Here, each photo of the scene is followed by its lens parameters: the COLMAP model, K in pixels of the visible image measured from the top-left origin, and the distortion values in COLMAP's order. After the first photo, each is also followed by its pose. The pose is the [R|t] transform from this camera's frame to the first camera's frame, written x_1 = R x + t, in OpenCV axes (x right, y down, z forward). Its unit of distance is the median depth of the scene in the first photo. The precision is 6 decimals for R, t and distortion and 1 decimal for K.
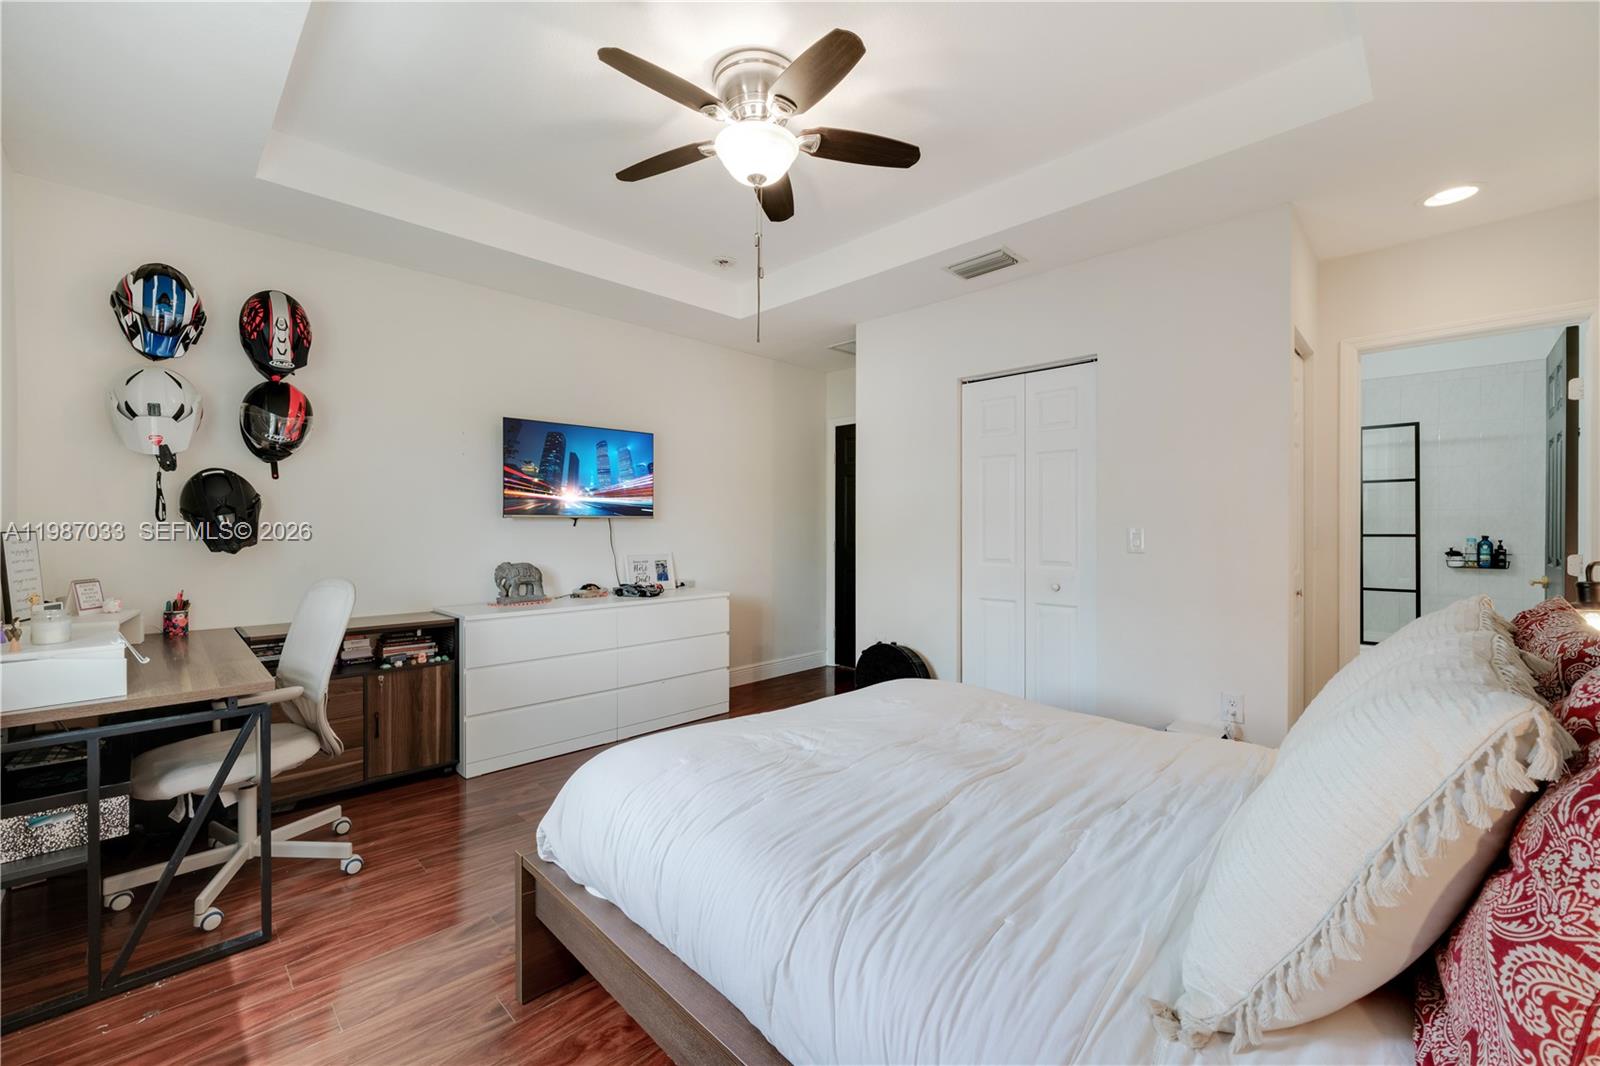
lens RADIAL K [[647.7, 0, 800.7], [0, 647.7, 533.5], [0, 0, 1]] dist [-0.000939, -0.000030]
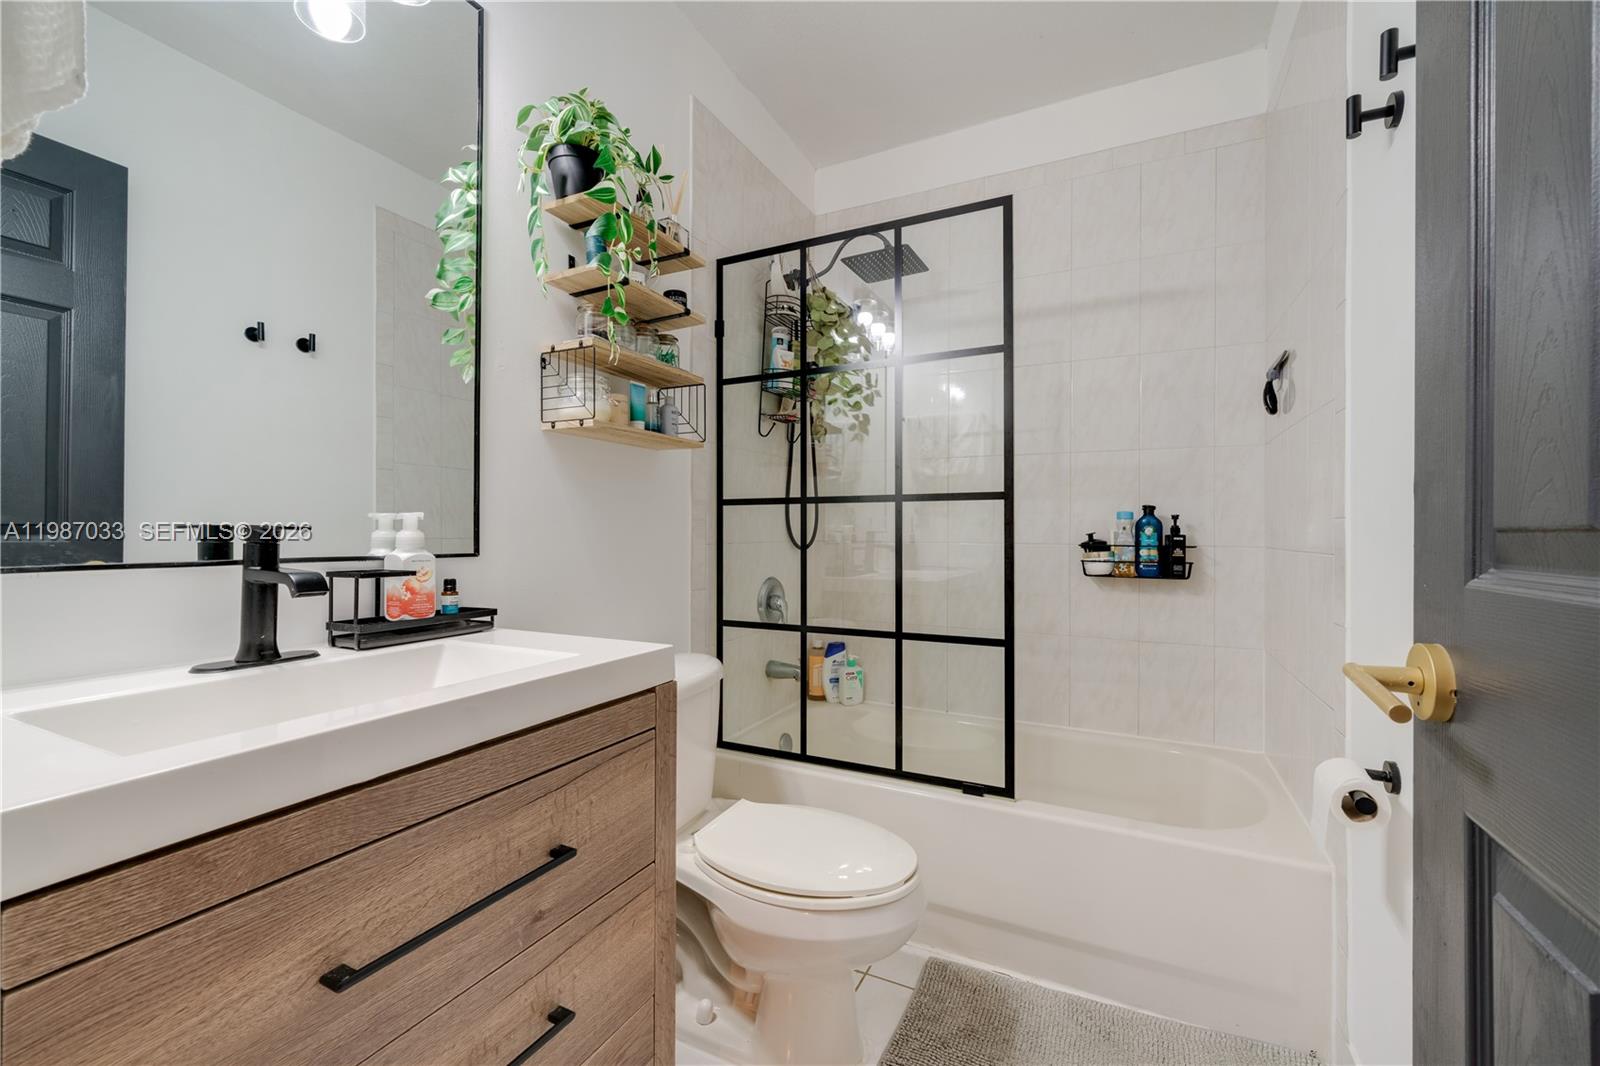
lens RADIAL K [[647.7, 0, 802.1], [0, 647.7, 533.9], [0, 0, 1]] dist [-0.000939, -0.000030]
pose [[0.950151, 0.004686, 0.311755, 0.689824], [-0.003252, 0.999982, -0.005118, 0.026243], [-0.311773, 0.003849, 0.950149, 0.648663]]
